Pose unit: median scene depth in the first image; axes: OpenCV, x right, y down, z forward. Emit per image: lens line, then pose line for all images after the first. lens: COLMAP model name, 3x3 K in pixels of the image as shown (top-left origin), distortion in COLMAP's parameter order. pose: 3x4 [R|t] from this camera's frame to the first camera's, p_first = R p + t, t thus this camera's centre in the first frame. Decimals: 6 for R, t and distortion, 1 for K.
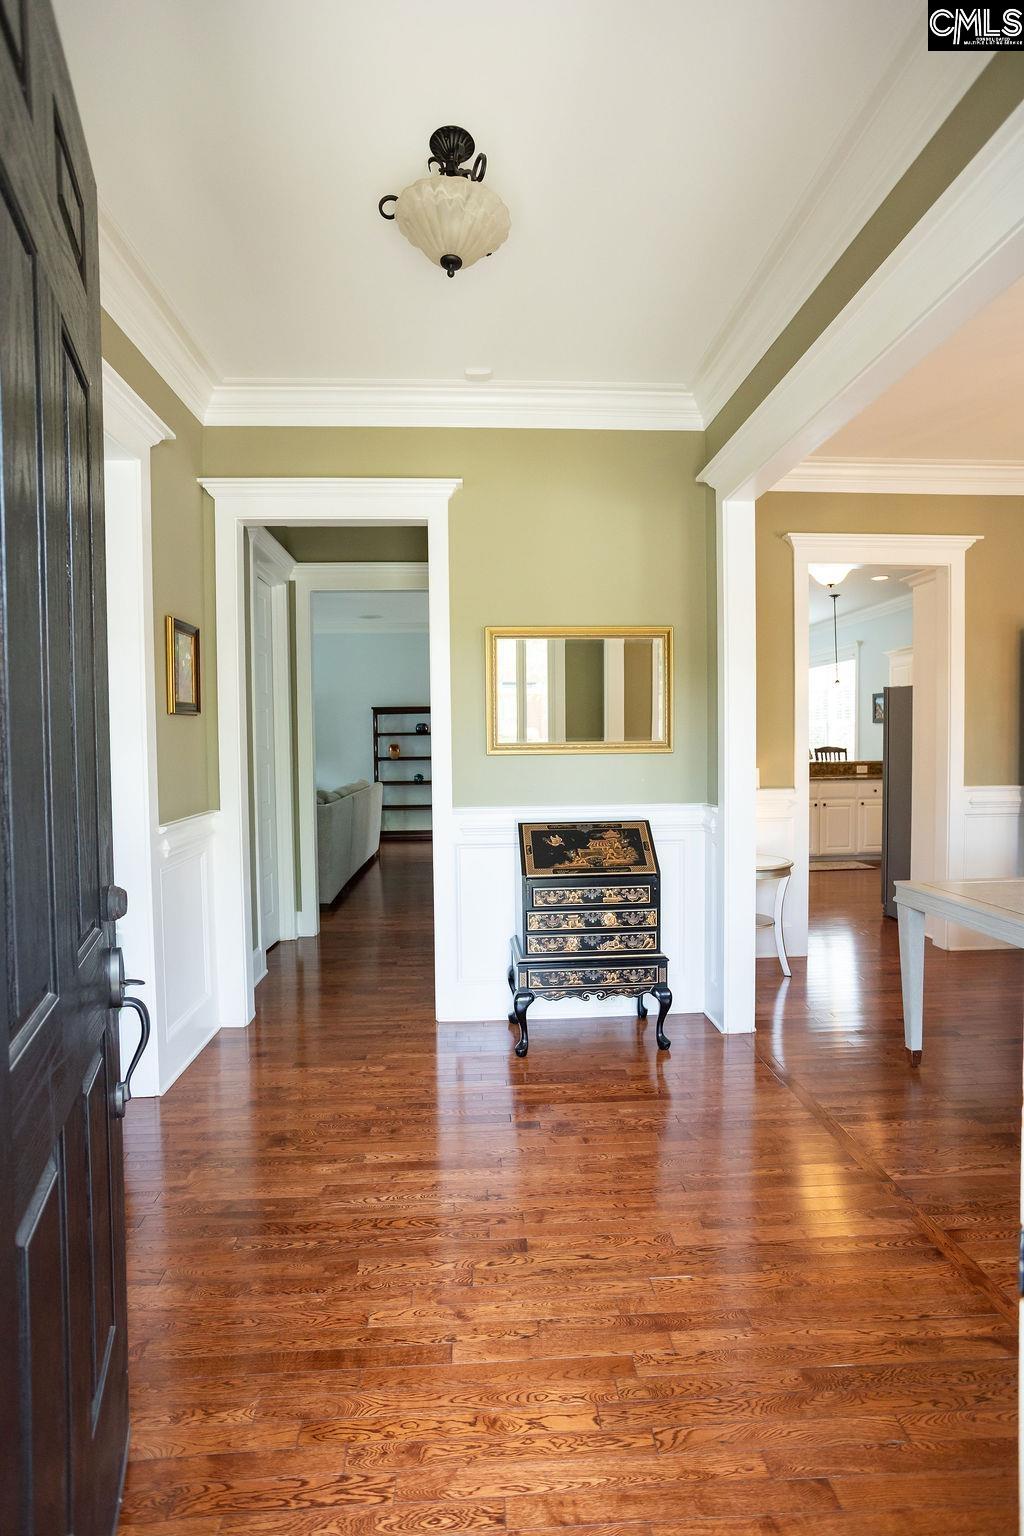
lens RADIAL K [[749.9, 0, 513.8], [0, 749.9, 765.6], [0, 0, 1]] dist [-0.001326, 0.001120]
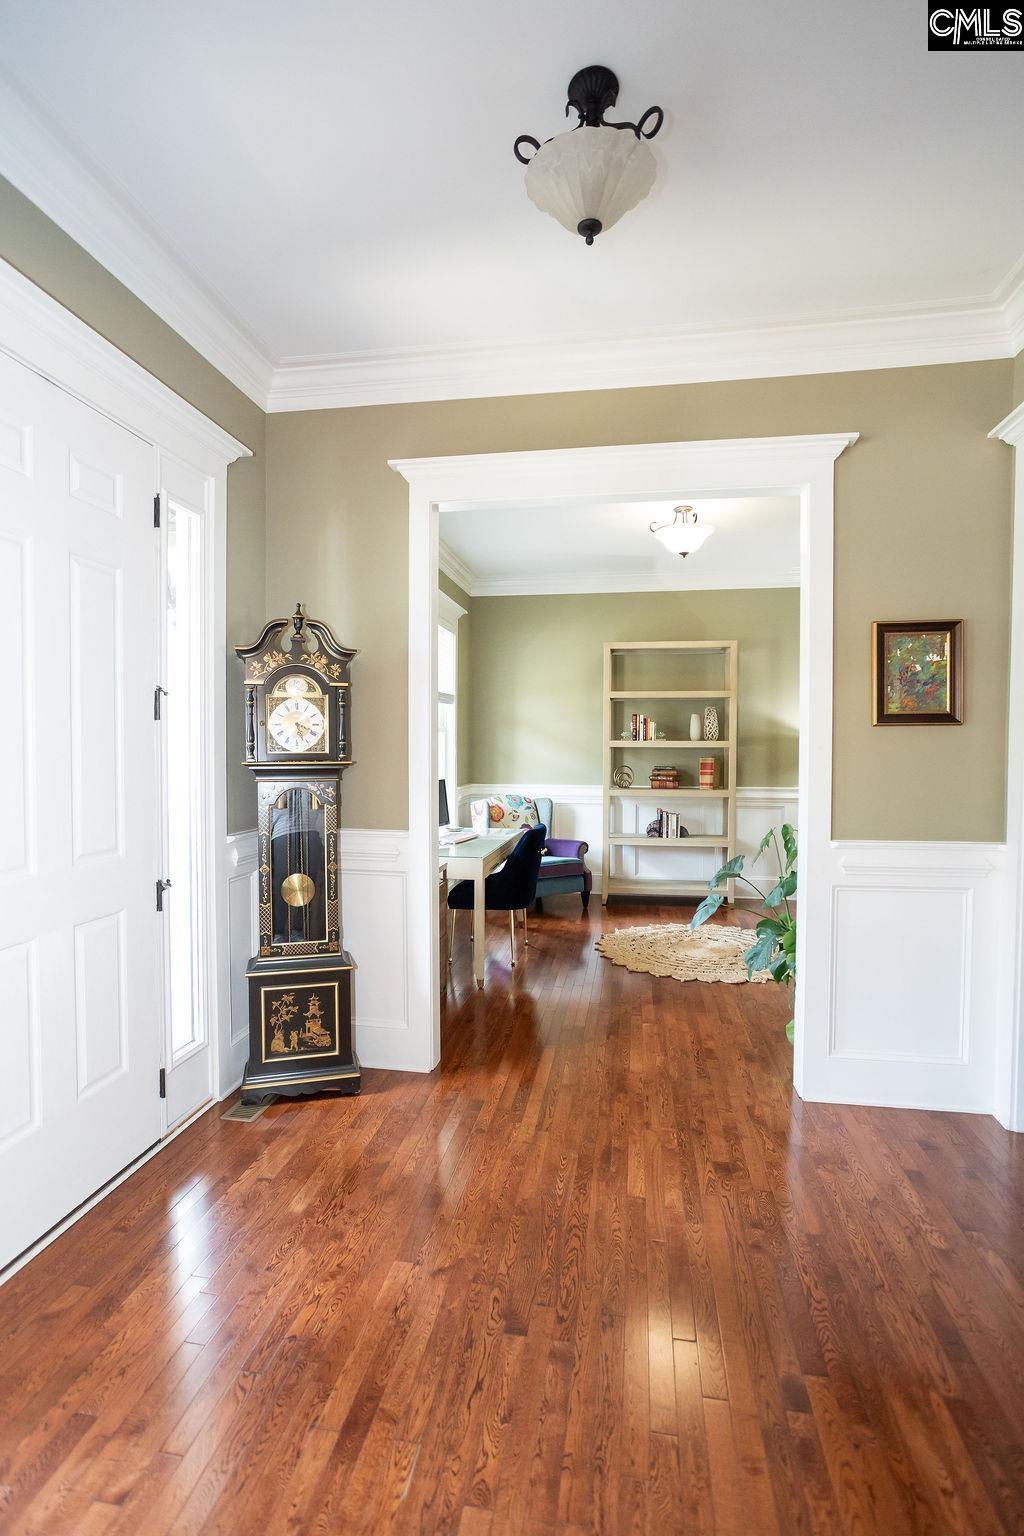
lens RADIAL K [[749.9, 0, 514.4], [0, 749.9, 769.8], [0, 0, 1]] dist [-0.001326, 0.001120]
pose [[-0.269896, 0.016249, -0.962752, 0.912864], [-0.018141, 0.999594, 0.021957, -0.042937], [0.962719, 0.023392, -0.269492, 1.308984]]
